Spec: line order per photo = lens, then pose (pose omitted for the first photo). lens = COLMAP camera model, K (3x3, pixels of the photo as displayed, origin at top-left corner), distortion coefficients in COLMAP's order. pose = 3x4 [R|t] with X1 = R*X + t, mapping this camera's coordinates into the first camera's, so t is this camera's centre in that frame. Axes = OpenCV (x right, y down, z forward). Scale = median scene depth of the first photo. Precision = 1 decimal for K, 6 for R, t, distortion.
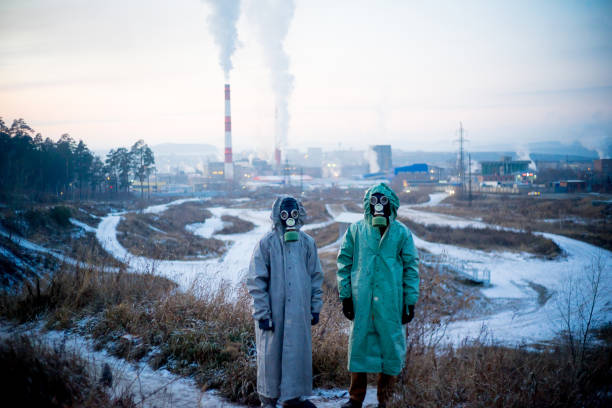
lens RADIAL K [[763.6, 0, 309.6], [0, 763.6, 224.6], [0, 0, 1]] dist [-0.004390, -0.062266]
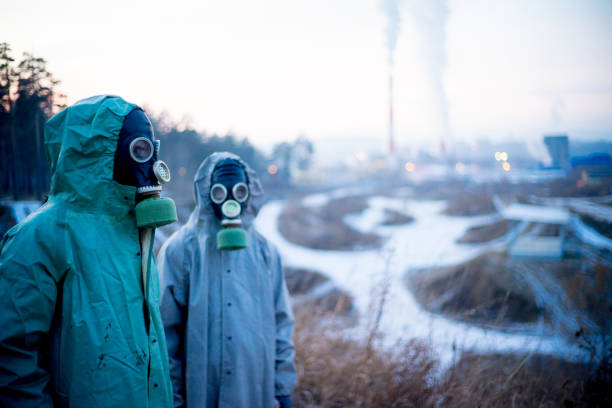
lens RADIAL K [[718.6, 0, 308.5], [0, 718.6, 181.8], [0, 0, 1]] dist [0.009673, -0.054600]
pose [[0.968240, 0.004441, -0.249985, 0.023009], [-0.016895, 0.998719, -0.047695, 0.000048], [0.249453, 0.050403, 0.967074, 0.097712]]
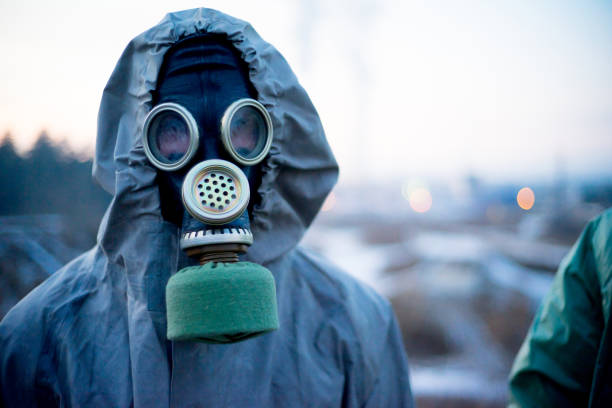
lens RADIAL K [[710.9, 0, 301.5], [0, 710.9, 206.8], [0, 0, 1]] dist [0.009915, -0.157484]
pose [[0.991576, -0.023040, -0.127463, 0.000856], [0.013692, 0.997184, -0.073731, 0.001499], [0.128803, 0.071365, 0.989099, 0.149968]]
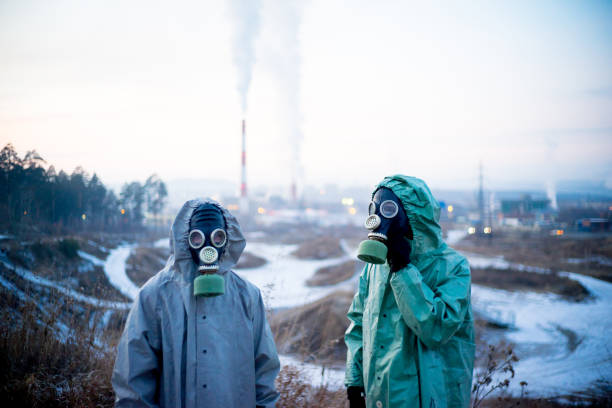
lens RADIAL K [[710.9, 0, 301.5], [0, 710.9, 206.8], [0, 0, 1]] dist [0.009915, -0.157484]
pose [[0.999054, 0.011364, -0.041969, 0.008572], [-0.014525, 0.997018, -0.075792, -0.000046], [0.040983, 0.076330, 0.996240, 0.095491]]
